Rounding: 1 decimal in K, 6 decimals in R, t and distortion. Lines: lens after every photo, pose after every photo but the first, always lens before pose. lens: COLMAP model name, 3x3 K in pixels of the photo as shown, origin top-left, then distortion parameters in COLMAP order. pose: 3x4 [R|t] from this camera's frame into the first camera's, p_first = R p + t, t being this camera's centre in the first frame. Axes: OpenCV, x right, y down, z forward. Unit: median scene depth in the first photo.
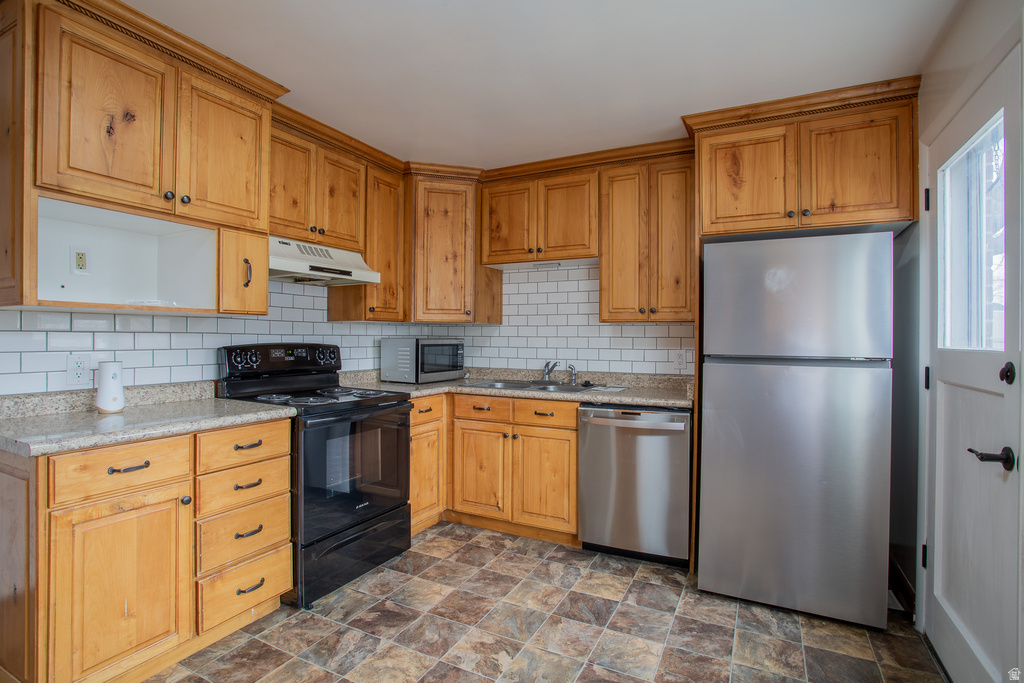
lens RADIAL K [[500.5, 0, 508.3], [0, 500.5, 336.1], [0, 0, 1]] dist [-0.078662, 0.034498]
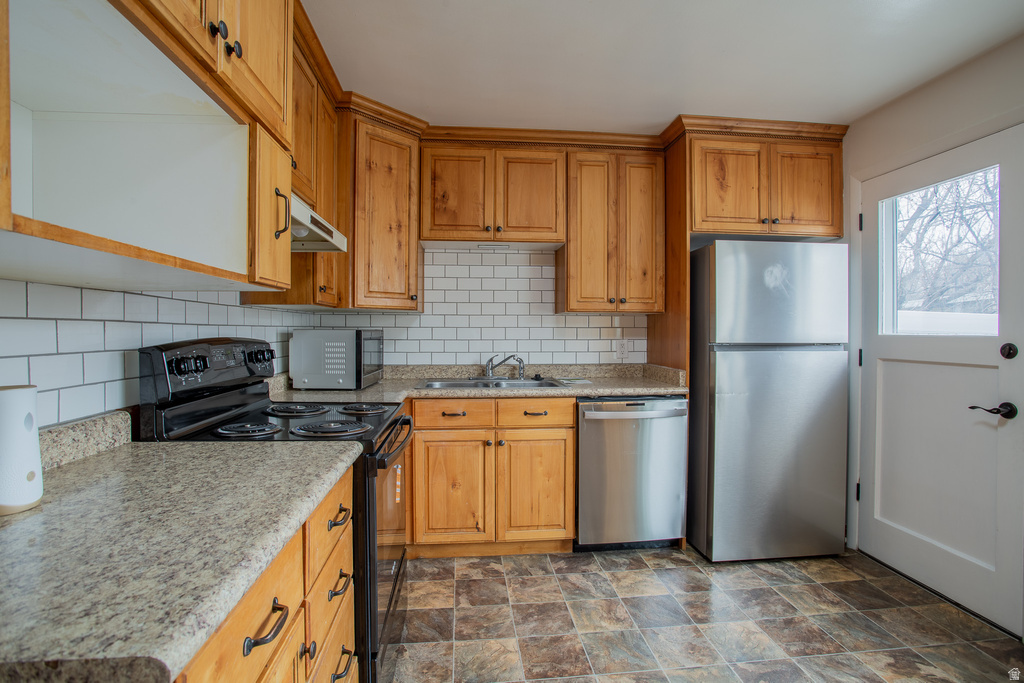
lens RADIAL K [[500.5, 0, 508.3], [0, 500.5, 336.1], [0, 0, 1]] dist [-0.078662, 0.034498]
pose [[0.839451, -0.011506, 0.543313, -0.447983], [0.002500, 0.999847, 0.017310, 0.001847], [-0.543429, -0.013173, 0.839352, 0.275379]]
